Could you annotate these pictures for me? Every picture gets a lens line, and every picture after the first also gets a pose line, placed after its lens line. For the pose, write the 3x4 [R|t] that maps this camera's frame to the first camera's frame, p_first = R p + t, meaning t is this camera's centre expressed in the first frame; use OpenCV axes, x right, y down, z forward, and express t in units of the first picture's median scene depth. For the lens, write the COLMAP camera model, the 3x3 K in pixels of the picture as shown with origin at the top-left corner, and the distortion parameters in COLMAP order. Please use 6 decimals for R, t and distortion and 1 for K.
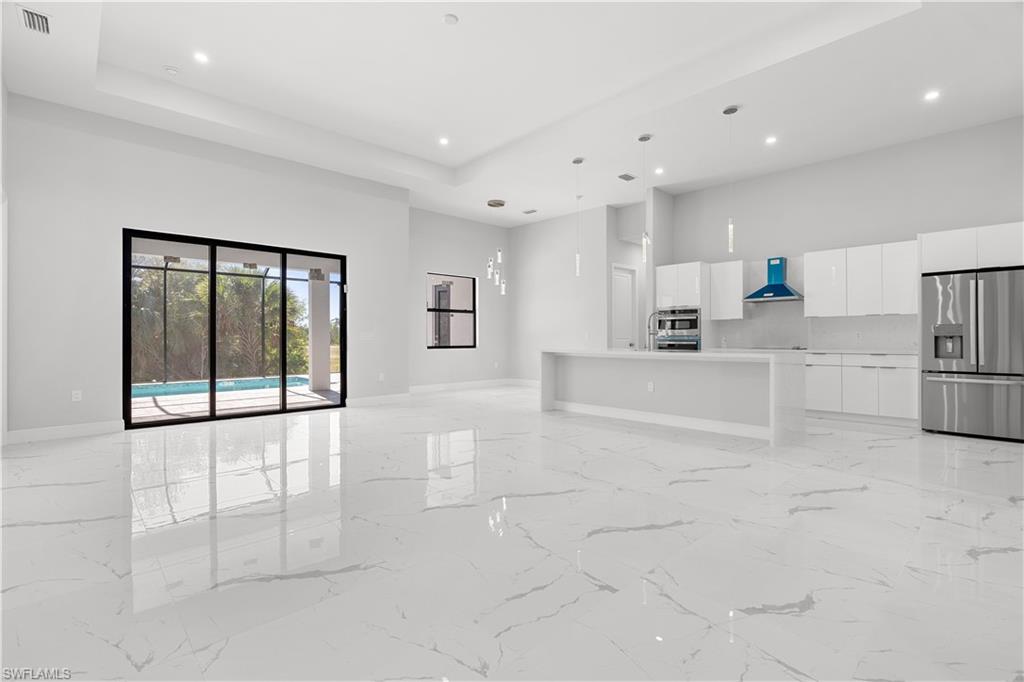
lens RADIAL K [[472.5, 0, 512.0], [0, 472.5, 341.0], [0, 0, 1]] dist [-0.003134, 0.000074]
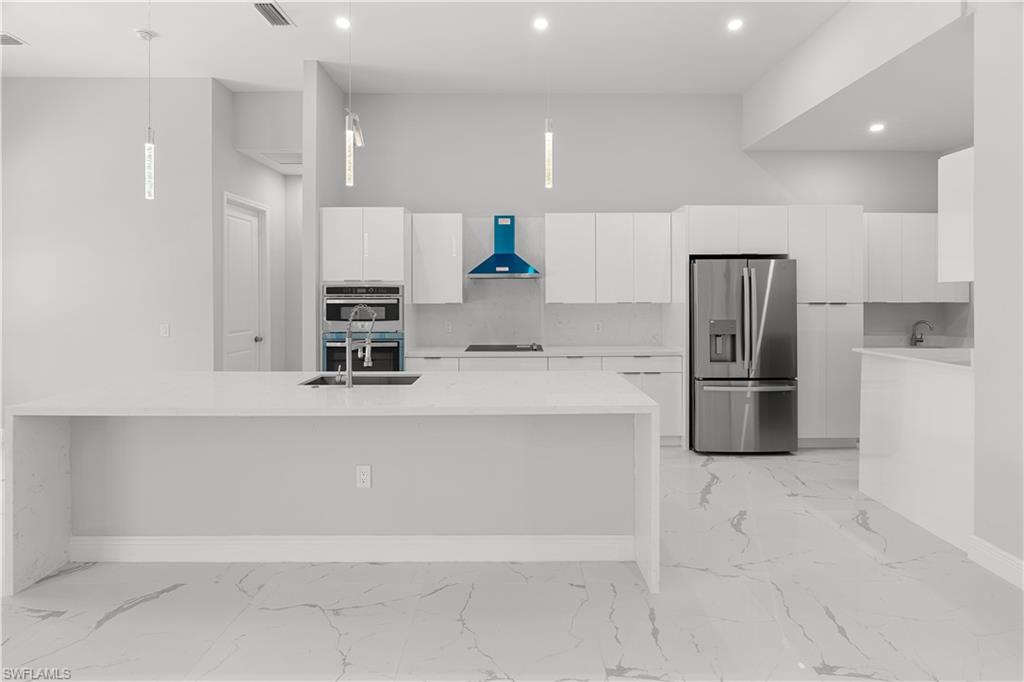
lens RADIAL K [[480.4, 0, 517.8], [0, 480.4, 294.4], [0, 0, 1]] dist [-0.005743, 0.000254]
pose [[0.686226, 0.000982, 0.727388, 0.058258], [0.006671, 0.999949, -0.007643, -0.053054], [-0.727358, 0.010097, 0.686184, 0.482413]]
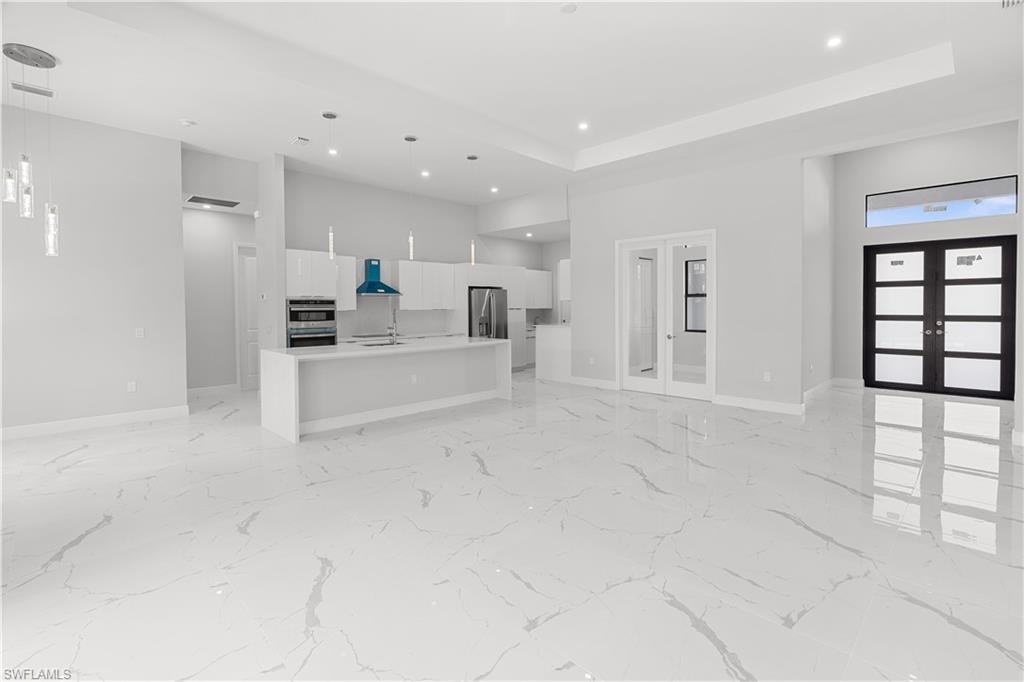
lens RADIAL K [[474.4, 0, 515.9], [0, 474.4, 316.9], [0, 0, 1]] dist [-0.002241, 0.000014]
pose [[-0.031091, -0.018695, 0.999342, -0.617381], [0.014077, 0.999718, 0.019140, -0.047049], [-0.999417, 0.014663, -0.030819, 0.652573]]
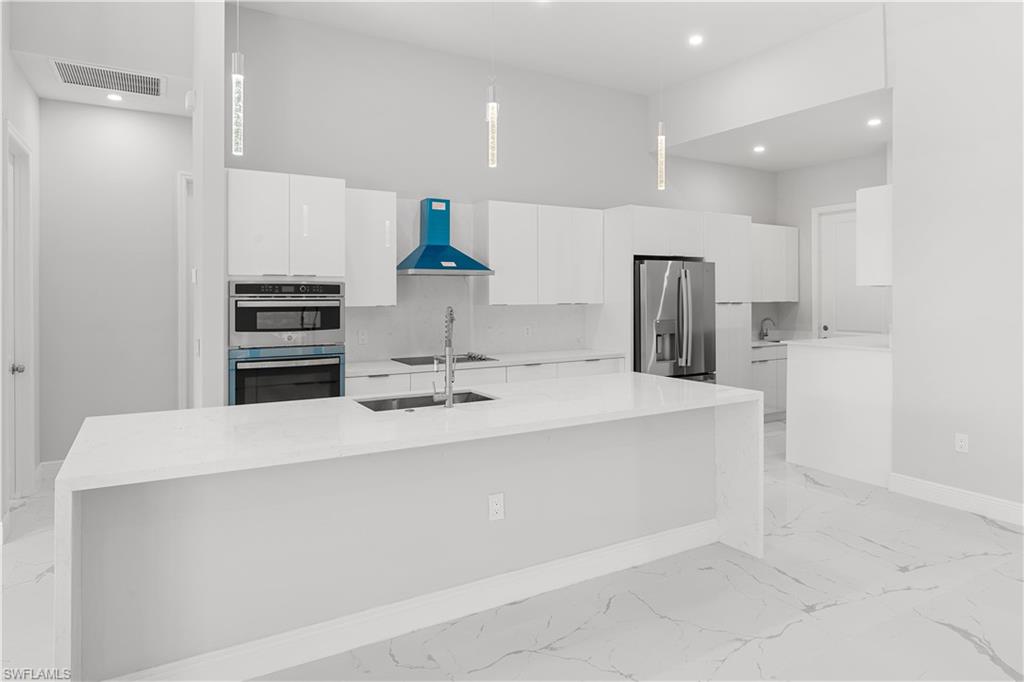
lens RADIAL K [[623.5, 0, 518.4], [0, 623.5, 294.7], [0, 0, 1]] dist [-0.001395, -0.000335]
pose [[0.217887, 0.001078, 0.975973, -0.145728], [0.008094, 0.999963, -0.002911, -0.055297], [-0.975941, 0.008534, 0.217870, 0.709738]]
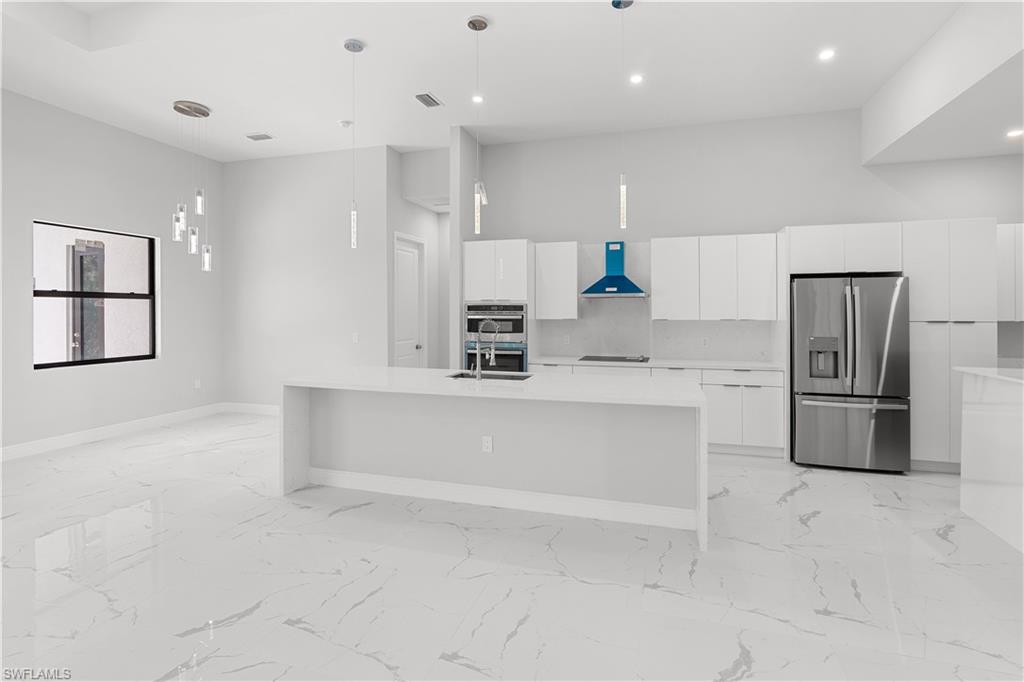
lens RADIAL K [[492.8, 0, 517.9], [0, 492.8, 312.8], [0, 0, 1]] dist [-0.004068, -0.000081]
pose [[0.868605, -0.000089, 0.495505, 0.016026], [0.002441, 0.999989, -0.004099, -0.053545], [-0.495499, 0.004770, 0.868596, 0.357249]]
